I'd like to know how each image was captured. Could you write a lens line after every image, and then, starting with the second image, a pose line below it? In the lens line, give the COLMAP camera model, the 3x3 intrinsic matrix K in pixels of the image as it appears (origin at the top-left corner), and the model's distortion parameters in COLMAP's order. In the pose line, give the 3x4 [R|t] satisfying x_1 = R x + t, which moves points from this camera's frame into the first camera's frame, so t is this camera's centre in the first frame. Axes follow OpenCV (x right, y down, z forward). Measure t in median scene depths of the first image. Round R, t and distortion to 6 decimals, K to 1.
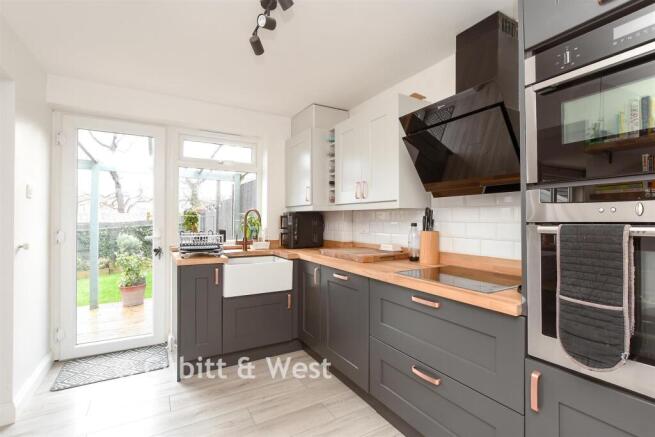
lens RADIAL K [[304.9, 0, 325.2], [0, 304.9, 217.9], [0, 0, 1]] dist [-0.001603, -0.000061]
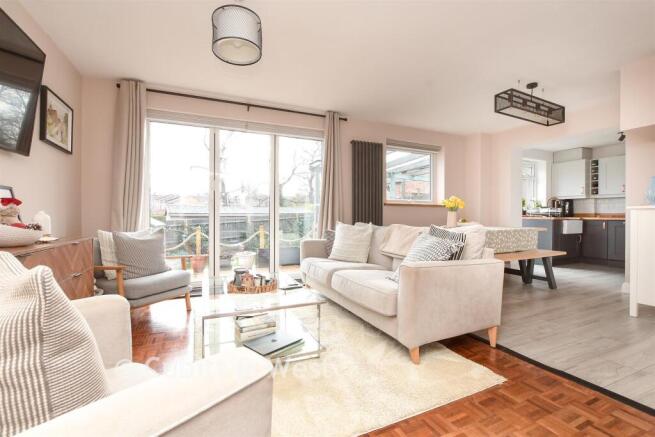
lens RADIAL K [[288.4, 0, 326.8], [0, 288.4, 219.4], [0, 0, 1]] dist [-0.013082, 0.000861]
pose [[0.997188, -0.000468, -0.074944, -1.814534], [0.001145, 0.999959, 0.008997, 0.114265], [0.074937, -0.009057, 0.997147, -1.217031]]
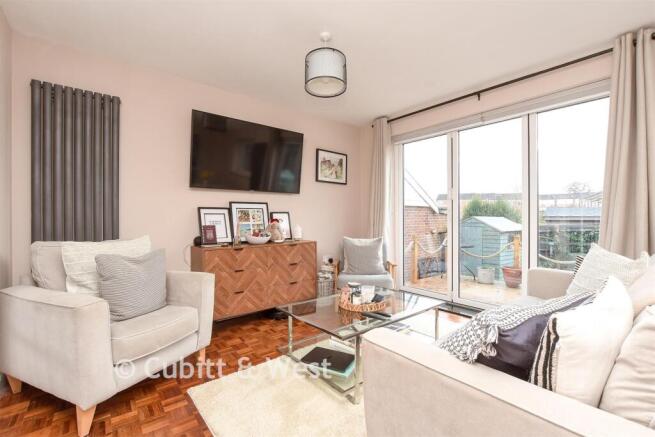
lens RADIAL K [[288.4, 0, 327.8], [0, 288.4, 217.7], [0, 0, 1]] dist [-0.013082, 0.000861]
pose [[0.183481, 0.006504, -0.983002, -1.309528], [0.000761, 0.999977, 0.006758, 0.060209], [0.983023, -0.001988, 0.183472, -0.669456]]
